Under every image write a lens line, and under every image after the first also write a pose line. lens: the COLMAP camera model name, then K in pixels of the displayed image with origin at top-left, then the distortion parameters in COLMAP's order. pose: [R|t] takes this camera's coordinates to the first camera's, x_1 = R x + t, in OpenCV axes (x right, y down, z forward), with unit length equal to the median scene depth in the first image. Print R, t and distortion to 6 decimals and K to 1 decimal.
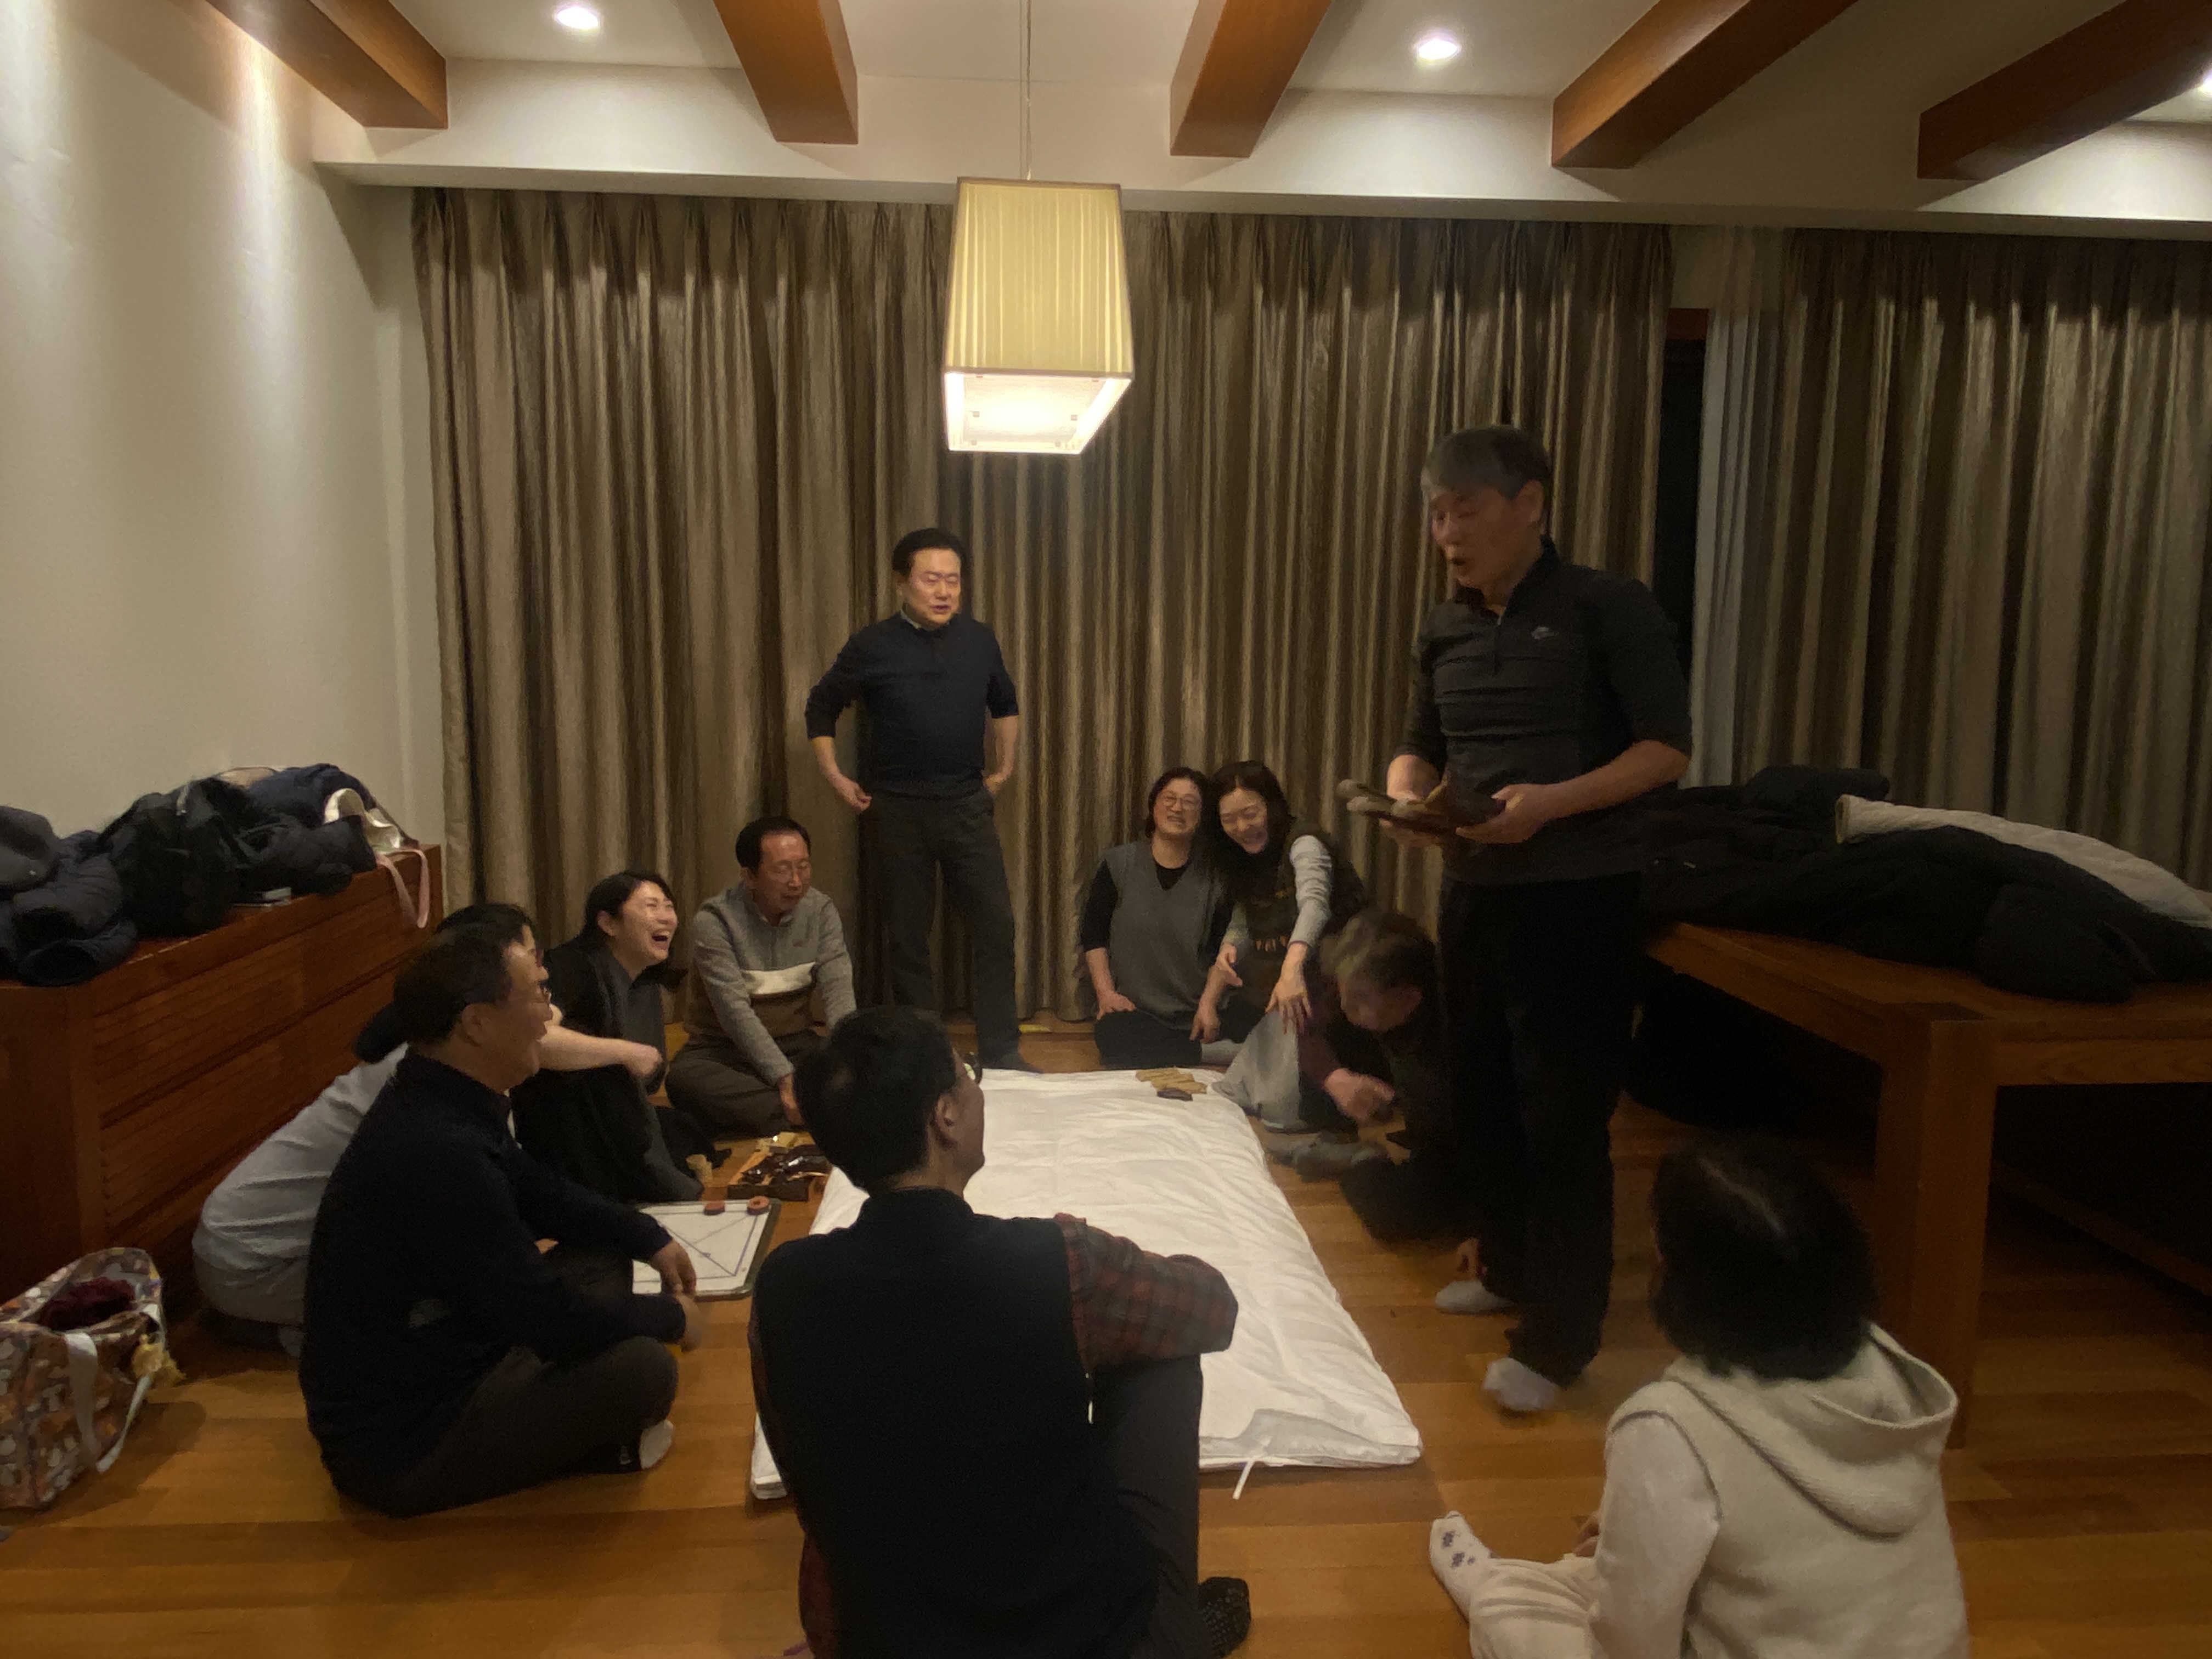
lens RADIAL K [[1420.1, 0, 1105.6], [0, 1420.1, 818.1], [0, 0, 1]] dist [-0.004629, -0.000297]
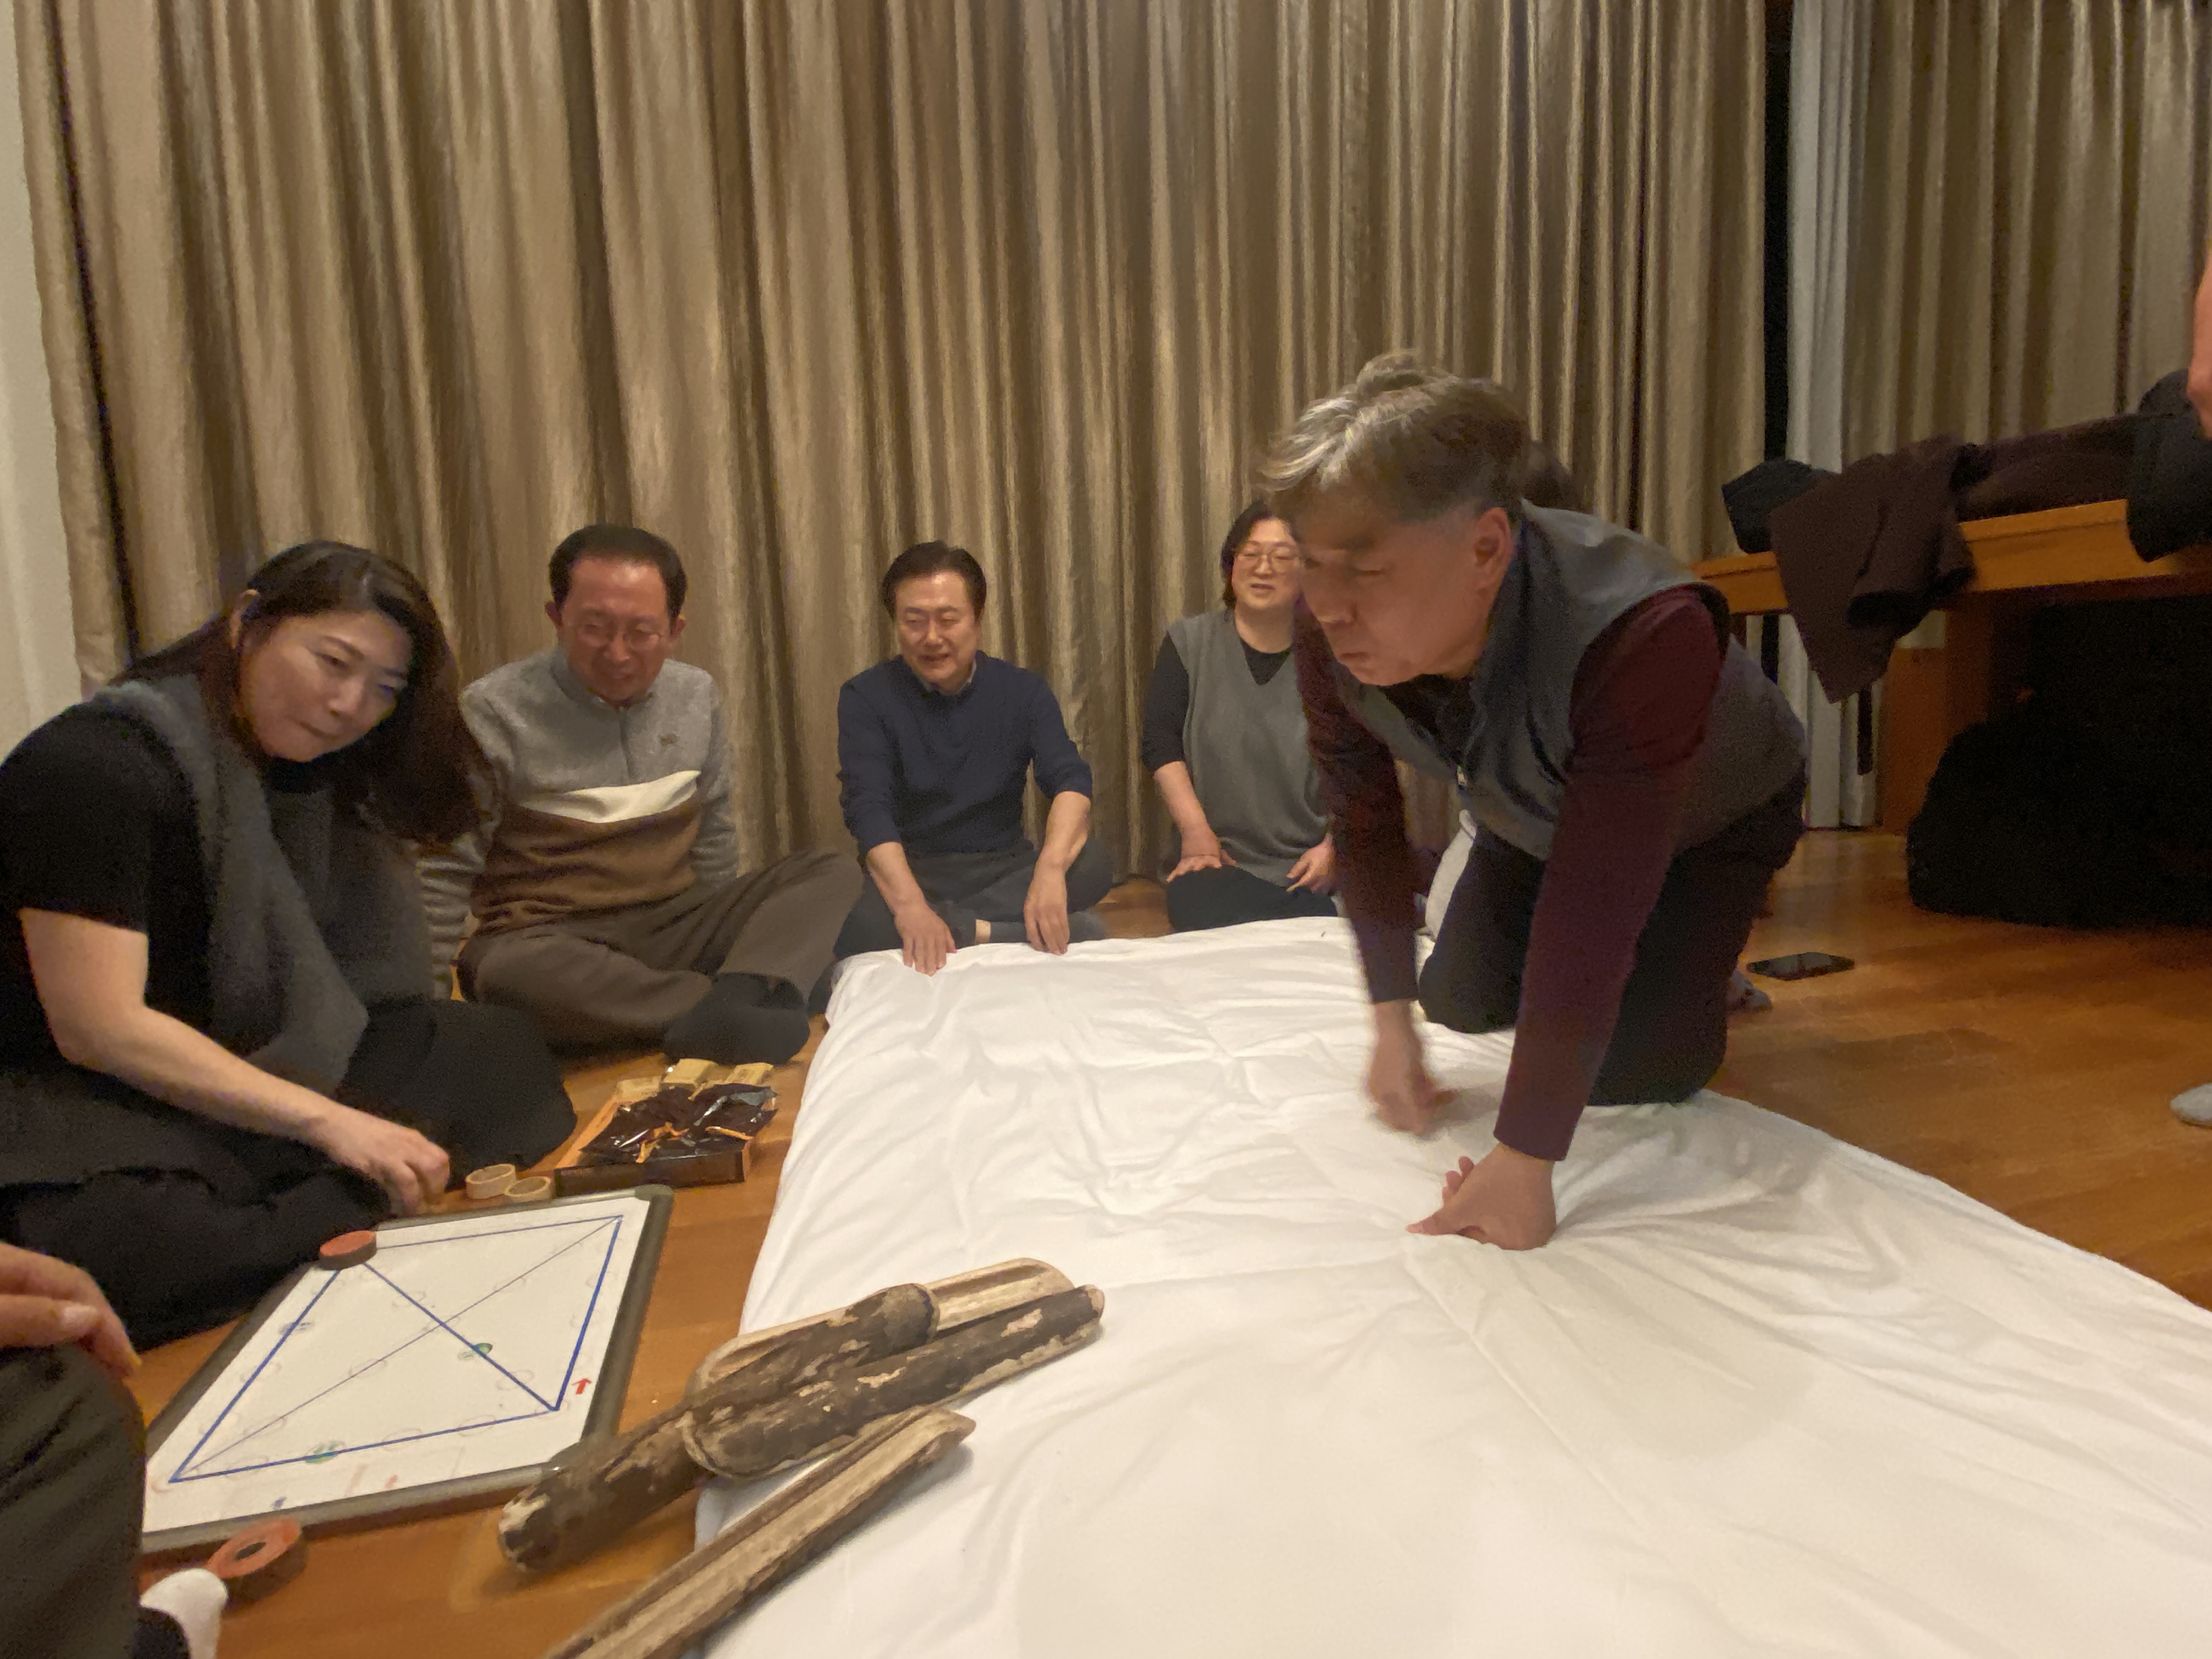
lens RADIAL K [[1220.5, 0, 1109.4], [0, 1220.5, 840.1], [0, 0, 1]] dist [-0.023336, -0.006651]
pose [[0.988314, -0.066043, 0.137379, -0.096105], [0.065135, 0.997815, 0.011093, 0.114311], [-0.137812, -0.002015, 0.990456, 0.418886]]
